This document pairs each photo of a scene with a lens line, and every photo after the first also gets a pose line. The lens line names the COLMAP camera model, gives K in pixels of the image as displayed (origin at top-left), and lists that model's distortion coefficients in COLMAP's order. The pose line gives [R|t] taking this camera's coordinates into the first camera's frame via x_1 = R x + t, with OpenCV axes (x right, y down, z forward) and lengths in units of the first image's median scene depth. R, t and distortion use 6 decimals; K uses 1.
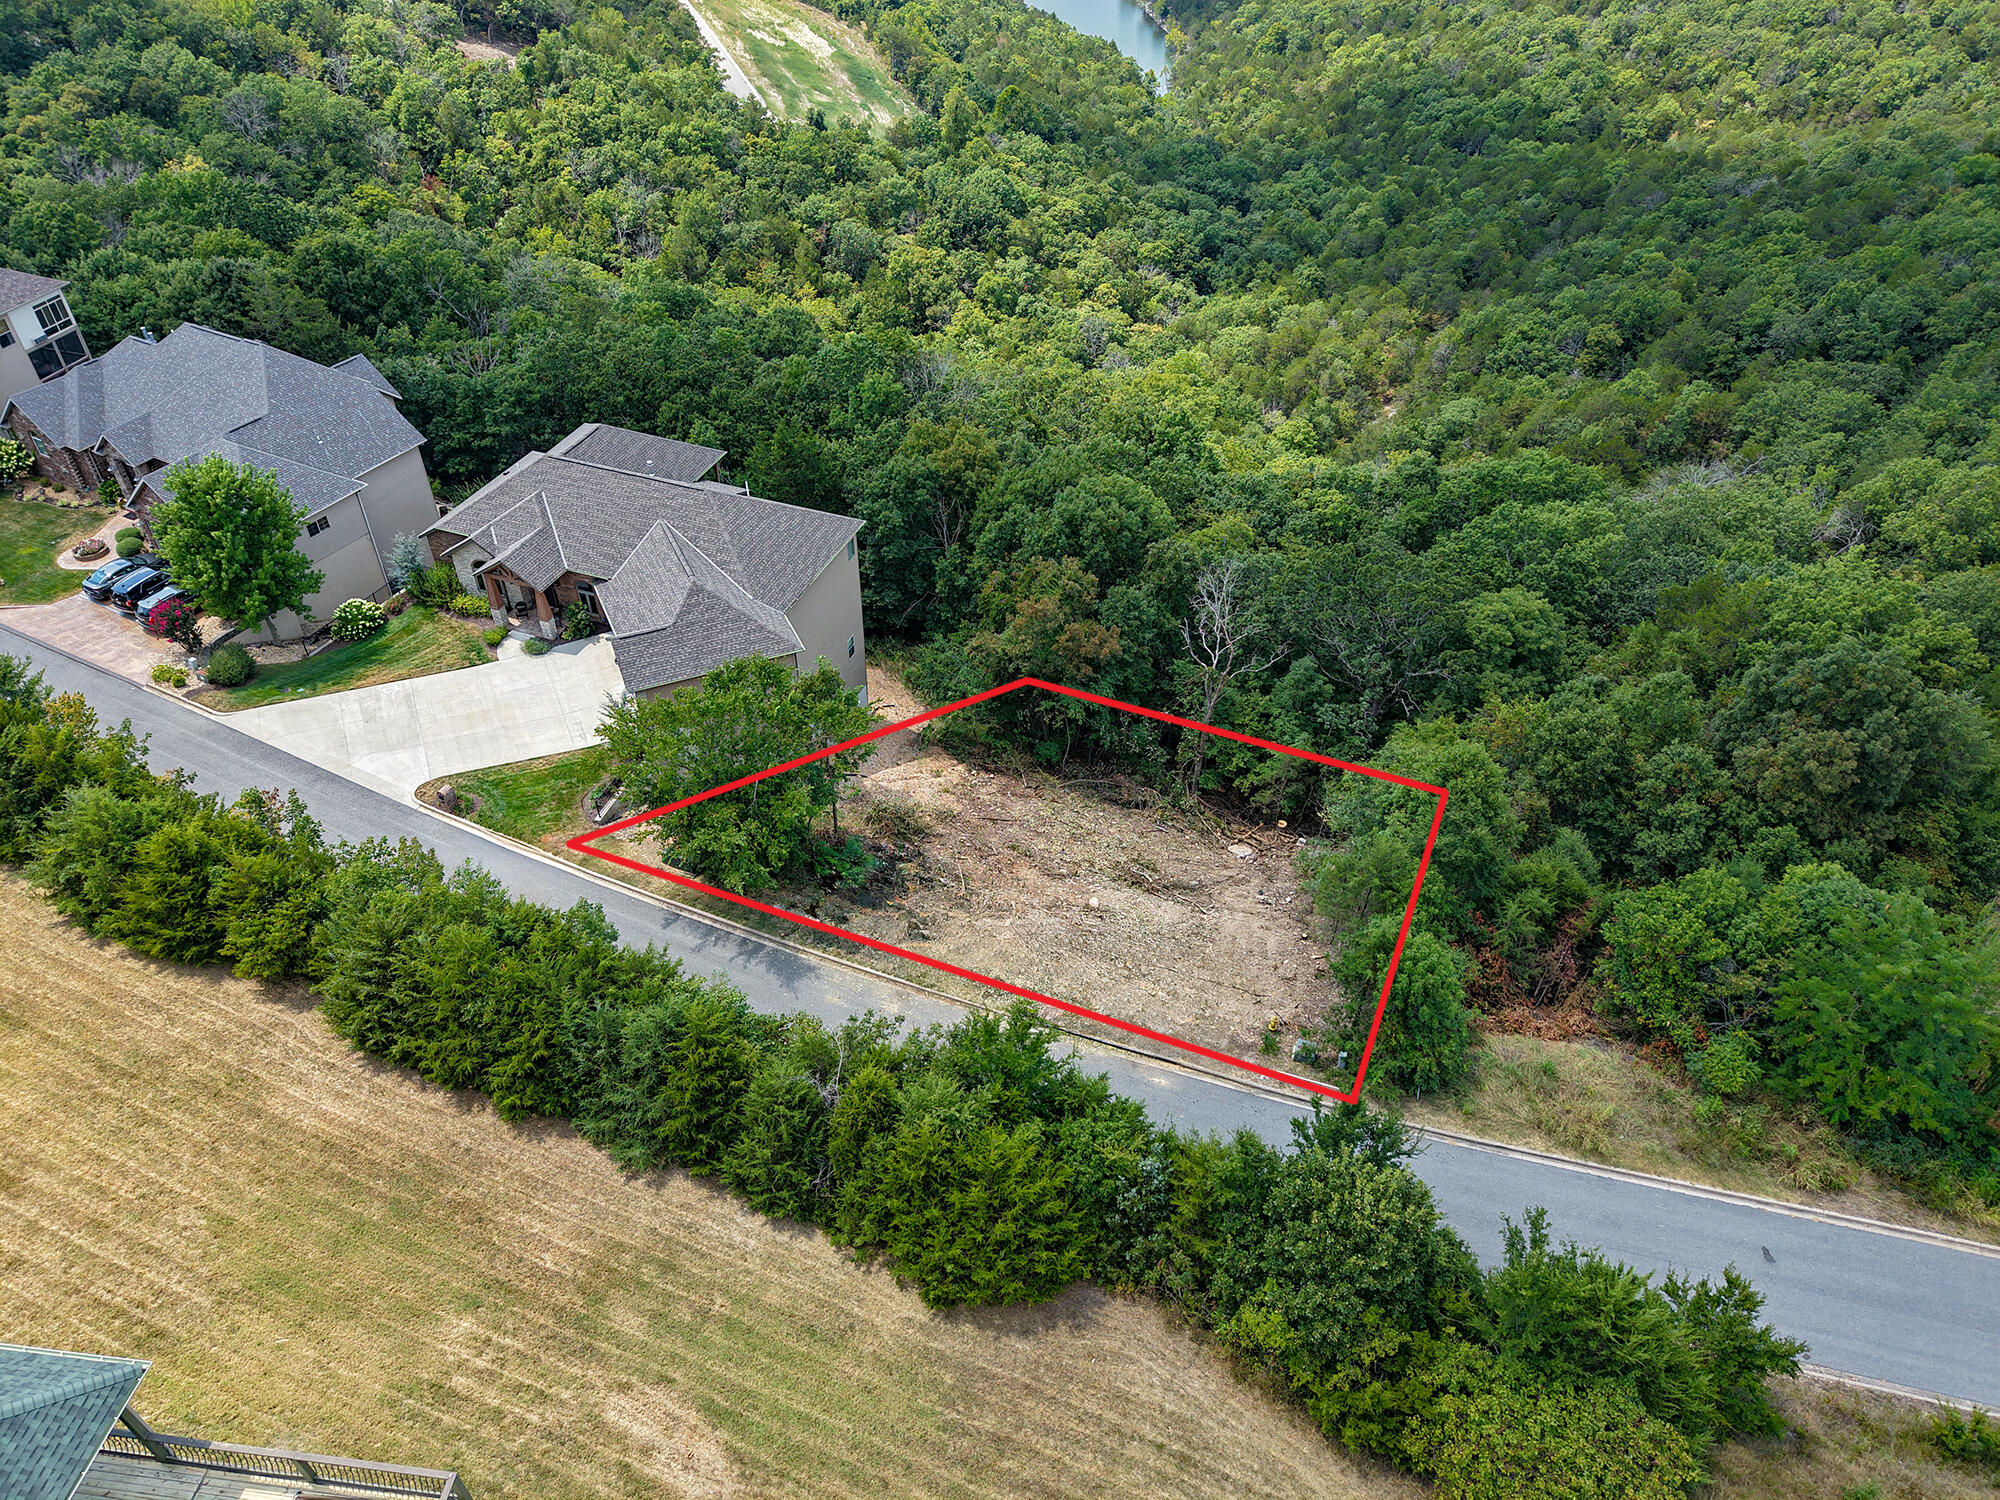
lens RADIAL K [[1364.2, 0, 1000.0], [0, 1364.2, 750.0], [0, 0, 1]] dist [-0.006456, -0.000546]
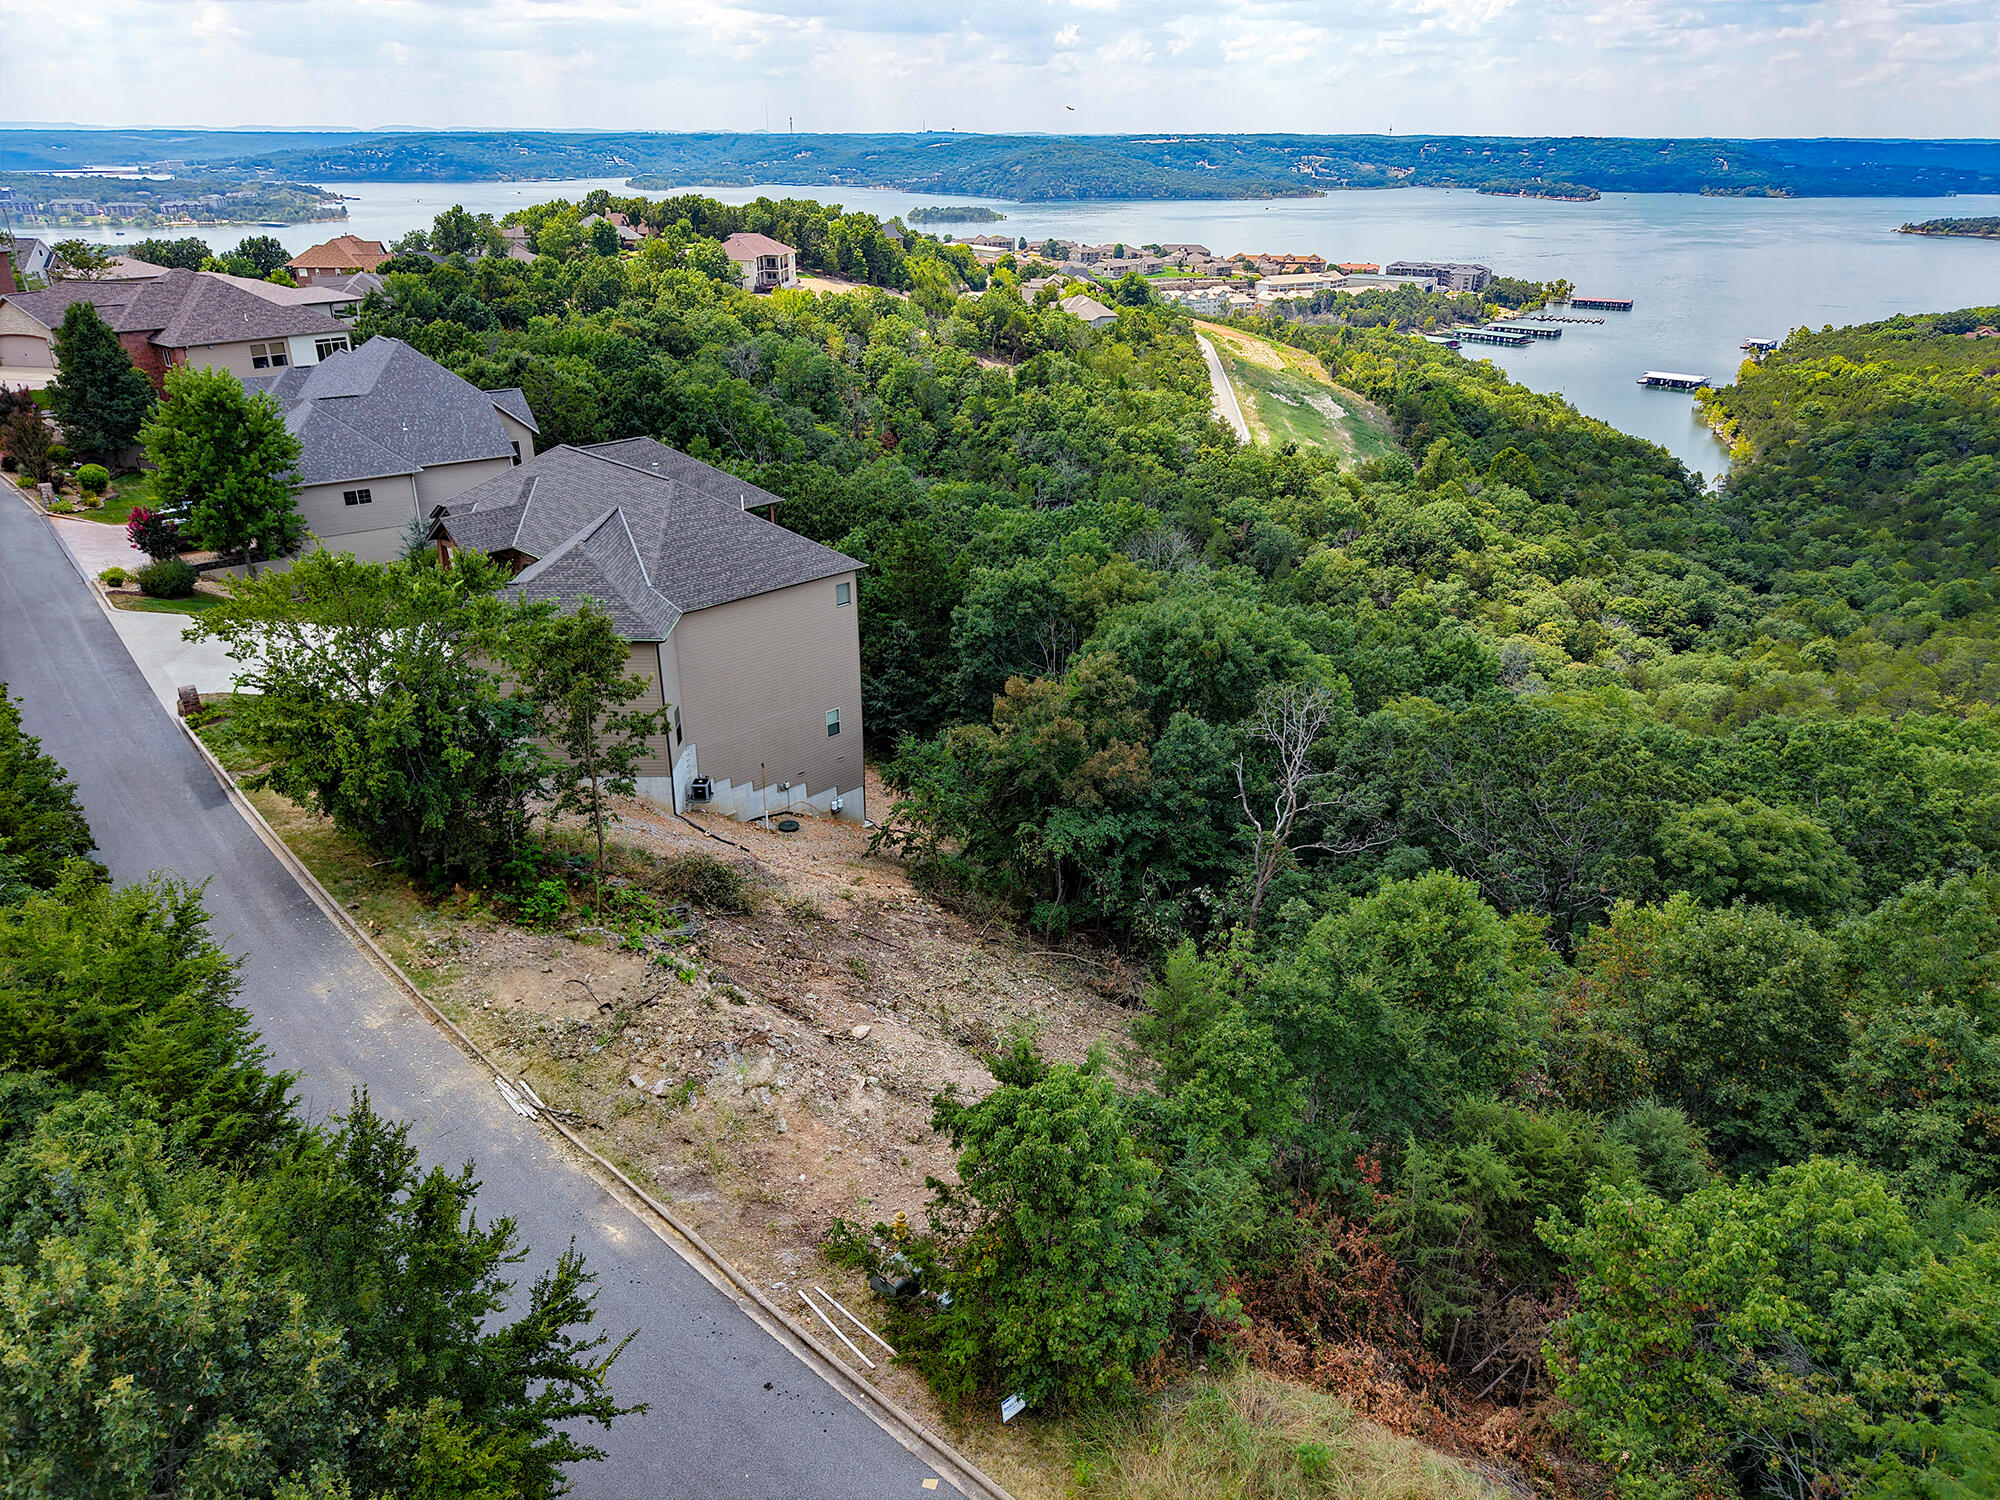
lens RADIAL K [[1335.9, 0, 1000.0], [0, 1335.9, 750.0], [0, 0, 1]] dist [0.002412, -0.005079]
pose [[0.907759, 0.161737, -0.387060, 0.101805], [-0.262926, 0.938323, -0.224544, 0.031924], [0.326870, 0.305600, 0.894296, 0.114039]]
